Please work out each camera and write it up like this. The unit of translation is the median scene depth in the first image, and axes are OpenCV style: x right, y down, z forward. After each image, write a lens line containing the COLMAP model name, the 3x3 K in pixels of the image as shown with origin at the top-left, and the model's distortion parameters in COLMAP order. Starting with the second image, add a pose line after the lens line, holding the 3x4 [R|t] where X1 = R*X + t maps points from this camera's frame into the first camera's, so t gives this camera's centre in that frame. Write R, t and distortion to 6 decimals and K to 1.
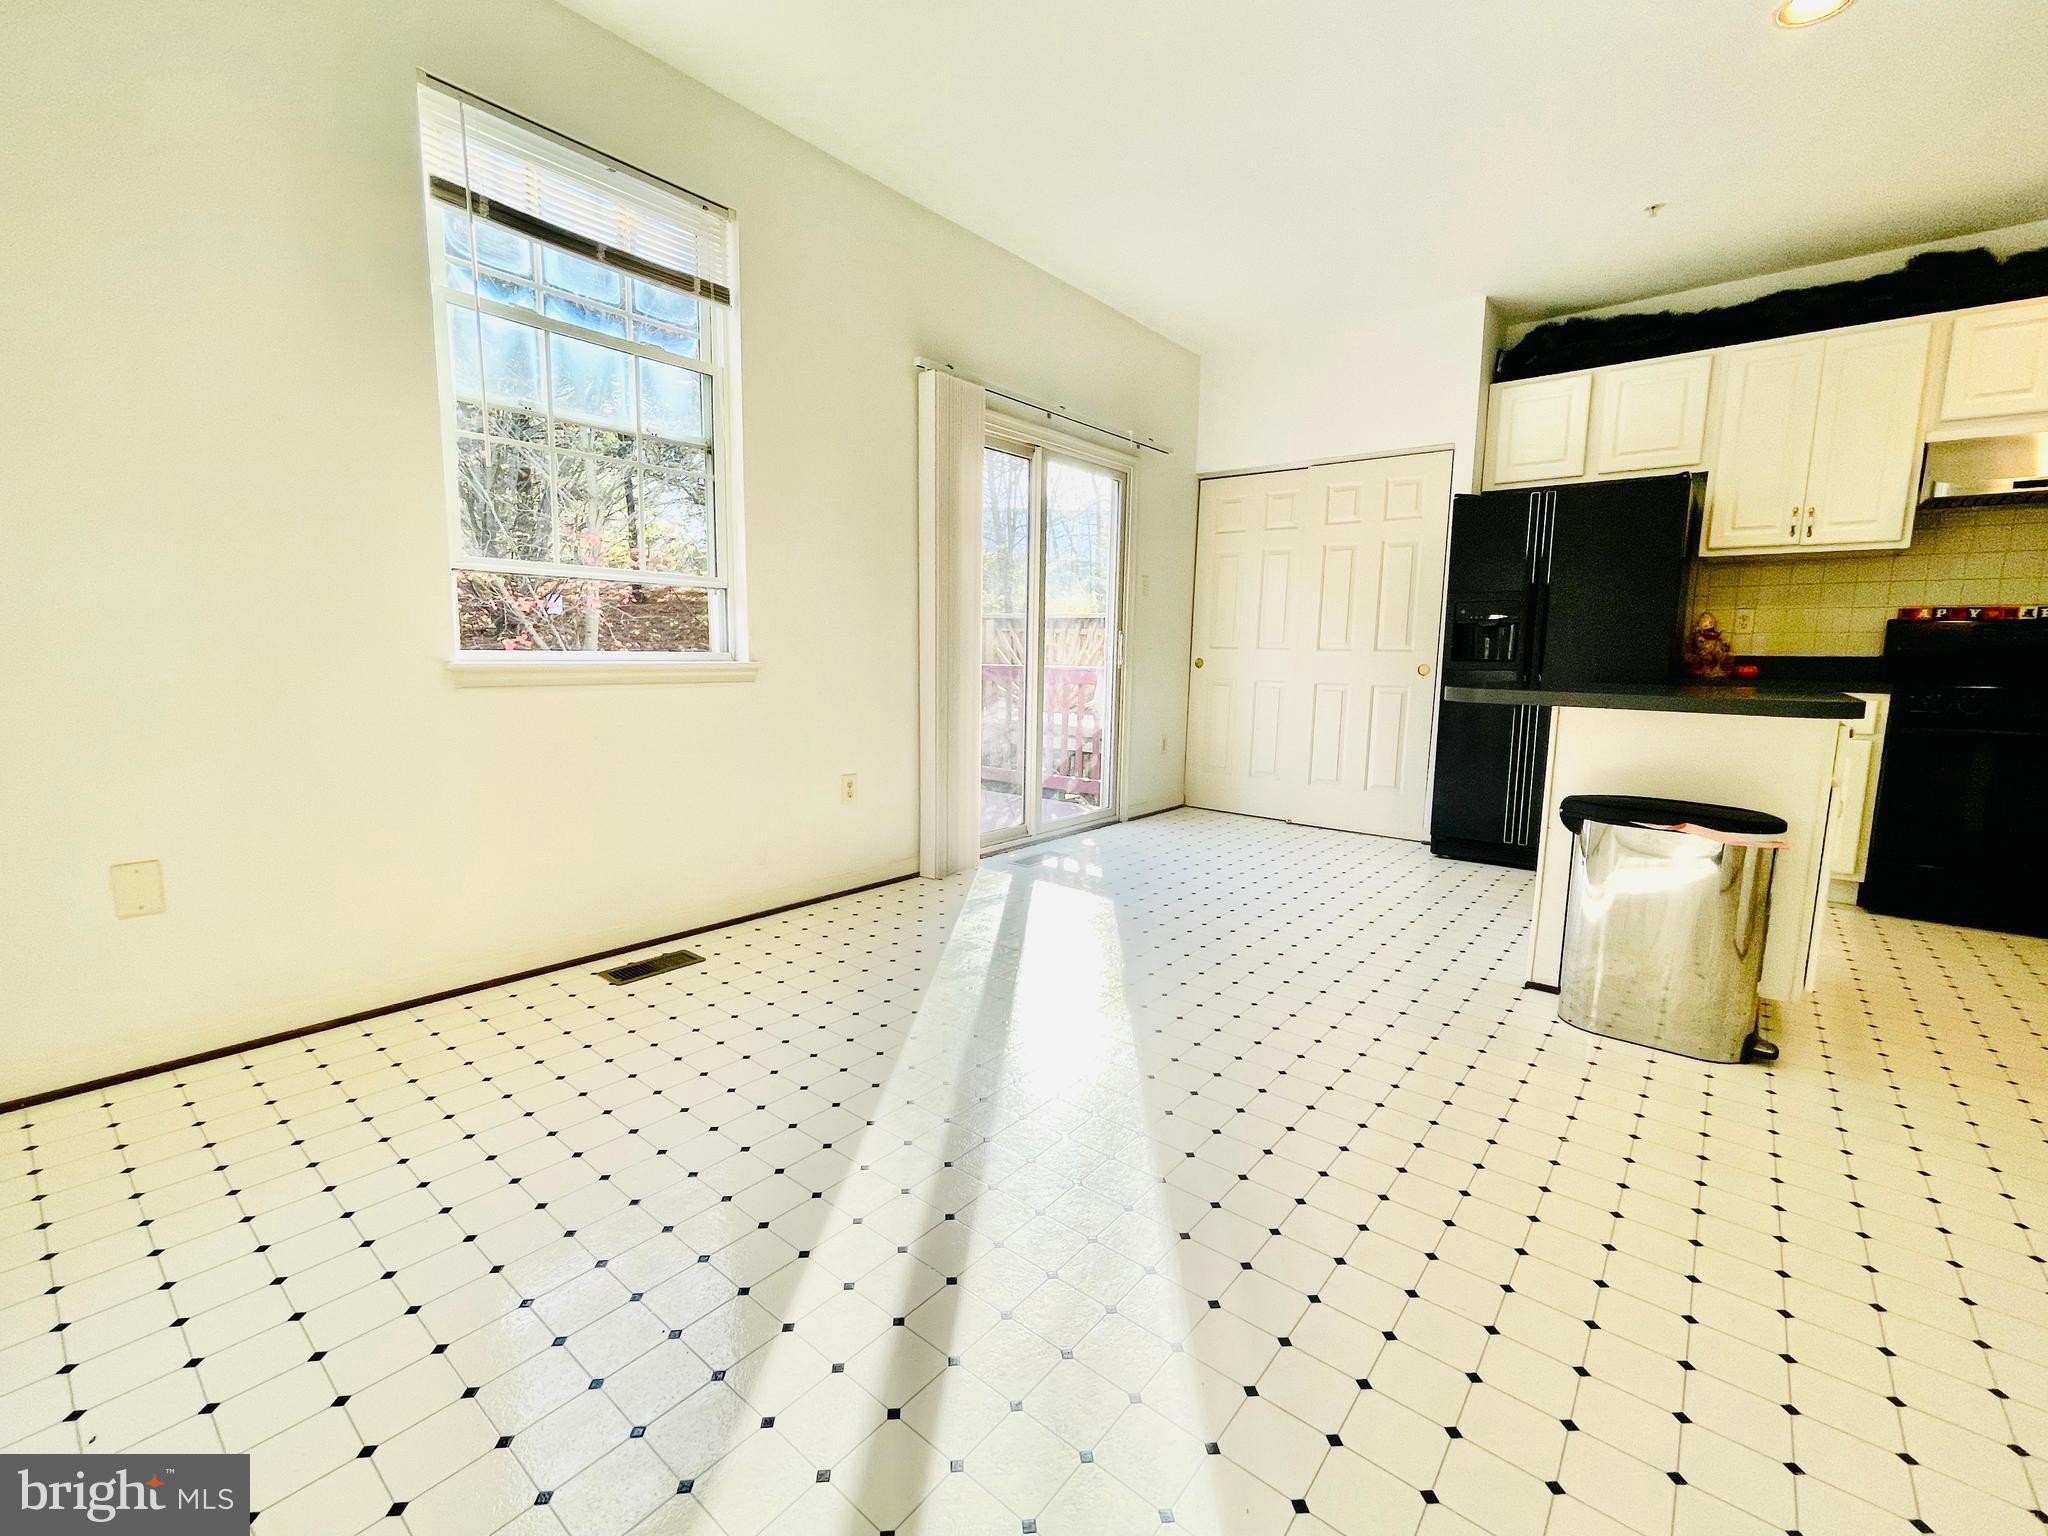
lens RADIAL K [[867.9, 0, 1024.0], [0, 867.9, 768.0], [0, 0, 1]] dist [0.000713, -0.000005]
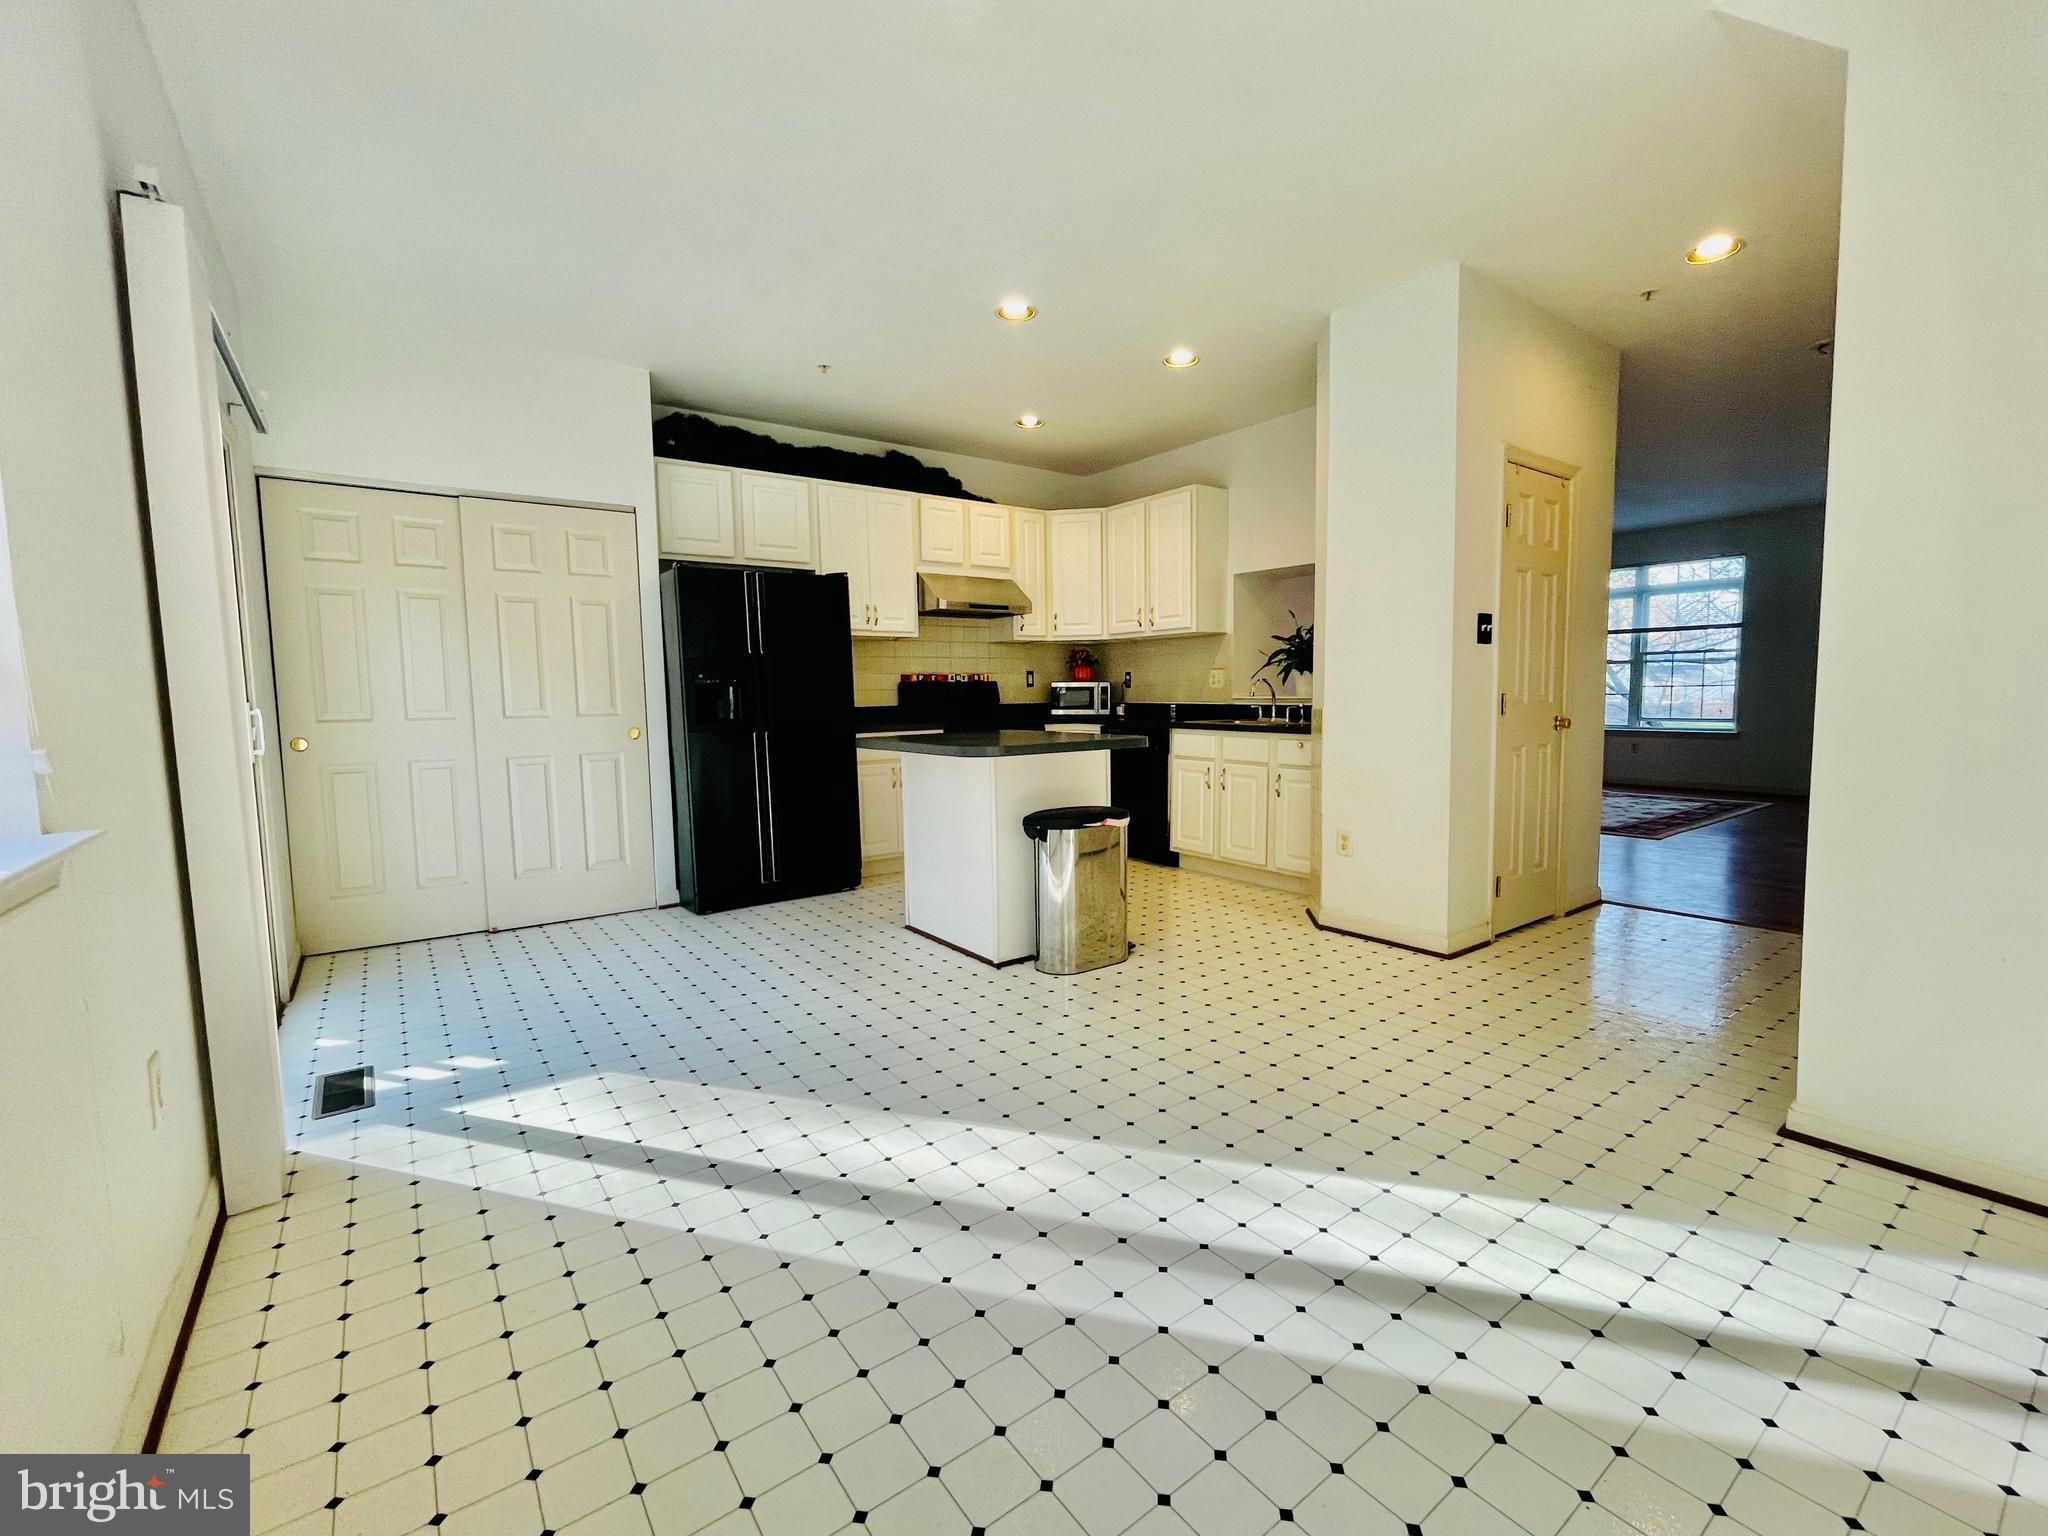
lens RADIAL K [[876.0, 0, 1024.0], [0, 876.0, 768.0], [0, 0, 1]] dist [0.016100, 0.000020]
pose [[0.247788, -0.101837, 0.963447, -0.472977], [0.156518, 0.985604, 0.063924, -0.088382], [-0.956087, 0.134957, 0.260160, 0.423250]]
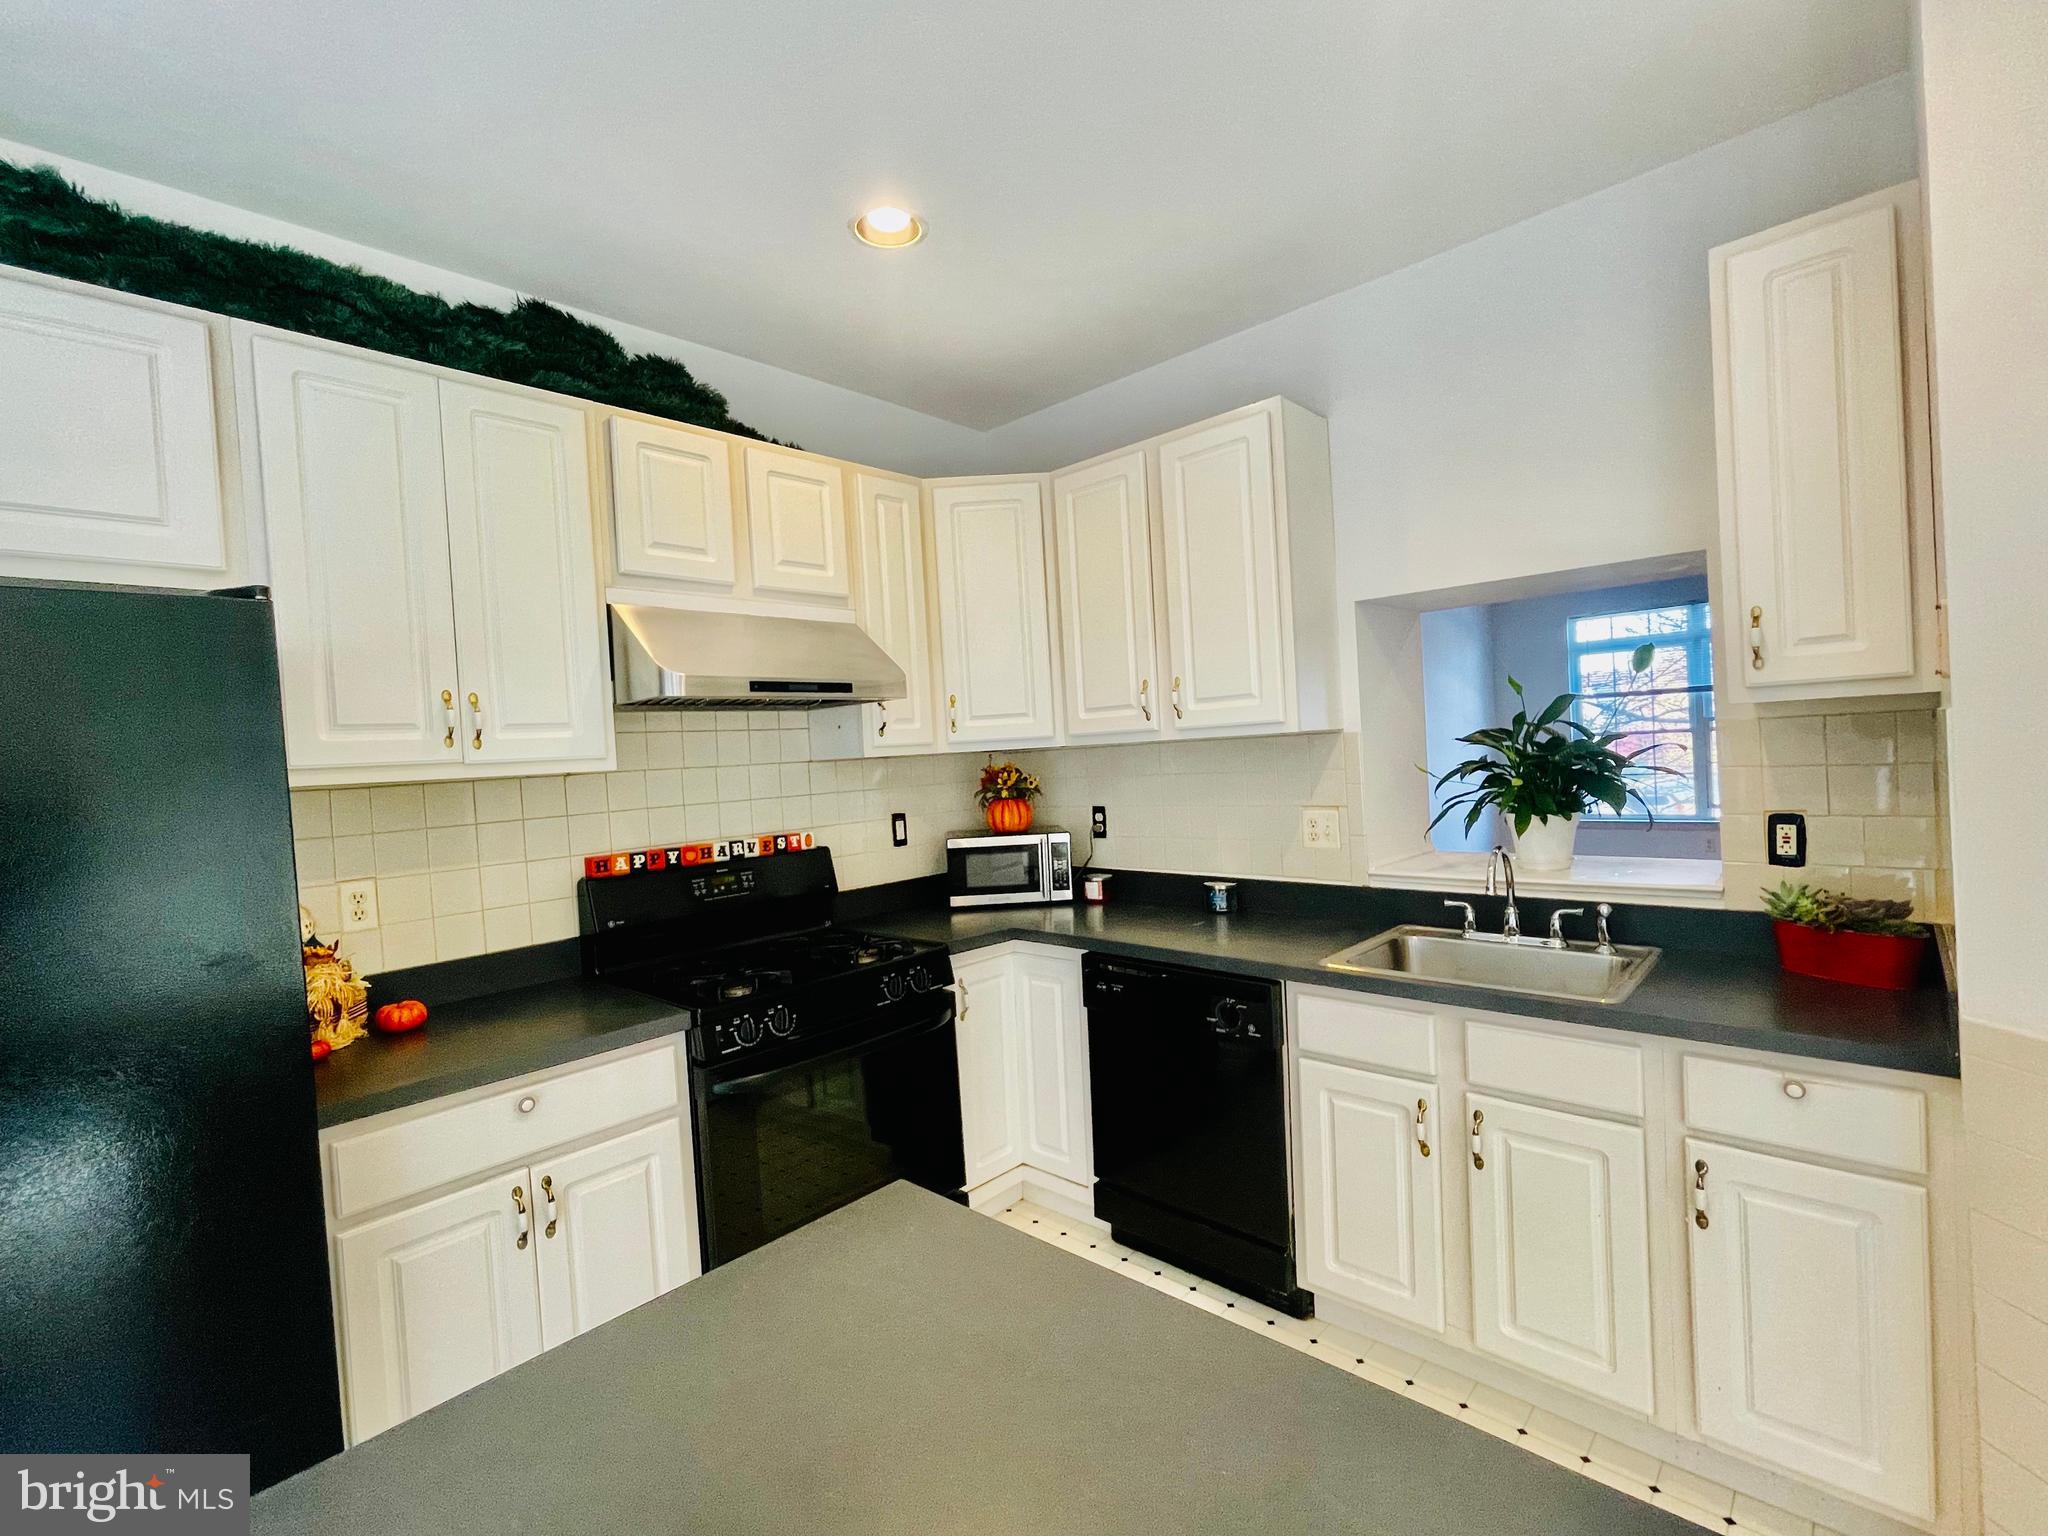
lens RADIAL K [[897.9, 0, 1024.0], [0, 897.9, 768.0], [0, 0, 1]] dist [-0.020855, -0.000088]
pose [[0.067110, -0.032126, 0.997228, 0.406176], [0.199457, 0.979739, 0.018140, -0.202926], [-0.977606, 0.197687, 0.072158, 0.657758]]
